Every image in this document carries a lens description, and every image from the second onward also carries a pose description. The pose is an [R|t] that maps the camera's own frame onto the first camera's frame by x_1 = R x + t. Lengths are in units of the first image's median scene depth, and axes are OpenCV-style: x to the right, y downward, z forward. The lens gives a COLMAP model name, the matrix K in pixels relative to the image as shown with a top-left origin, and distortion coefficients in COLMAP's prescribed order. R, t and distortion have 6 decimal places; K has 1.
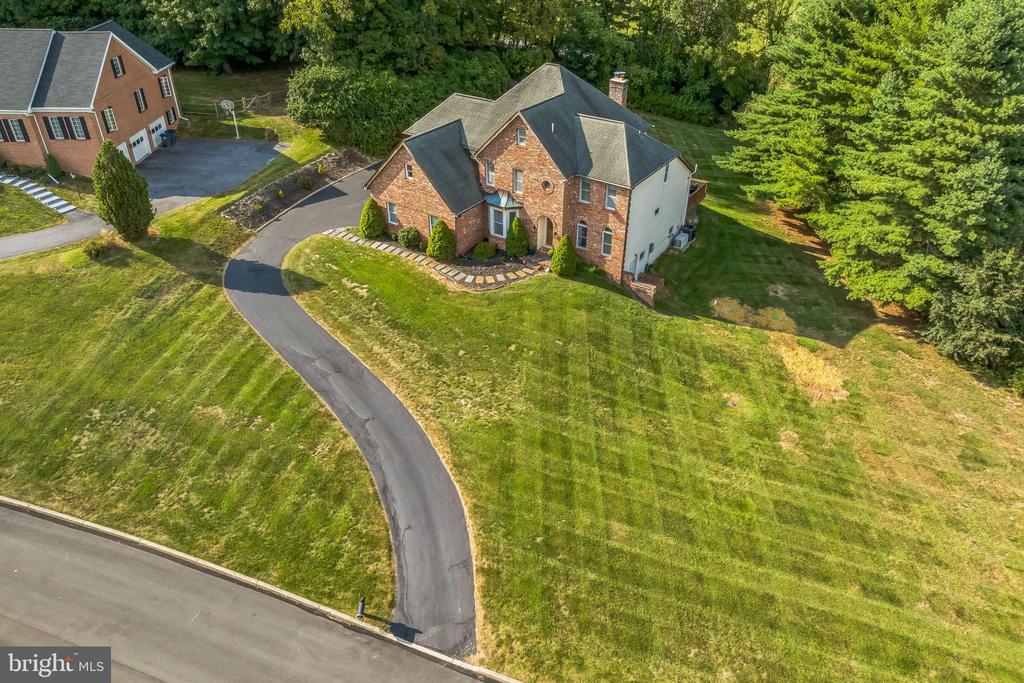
lens RADIAL K [[703.3, 0, 538.8], [0, 703.3, 312.1], [0, 0, 1]] dist [0.000829, -0.059887]
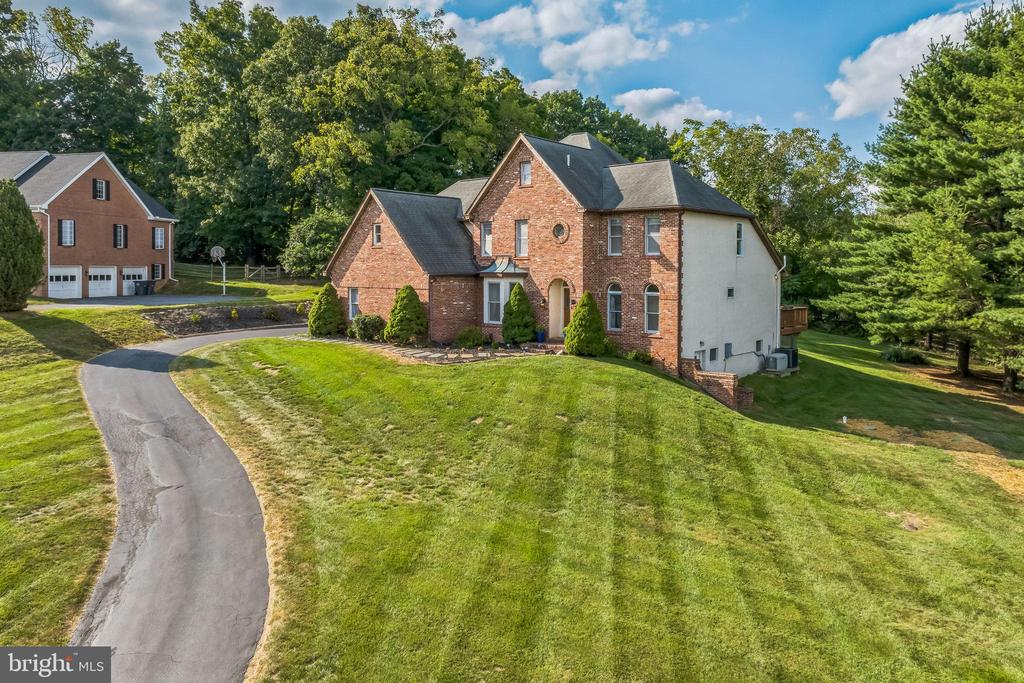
lens RADIAL K [[703.3, 0, 538.8], [0, 703.3, 312.1], [0, 0, 1]] dist [0.000829, -0.059887]
pose [[0.990334, -0.023435, -0.136709, 0.083229], [-0.050828, 0.855742, -0.514901, 0.244175], [0.129055, 0.516872, 0.846279, 0.444407]]
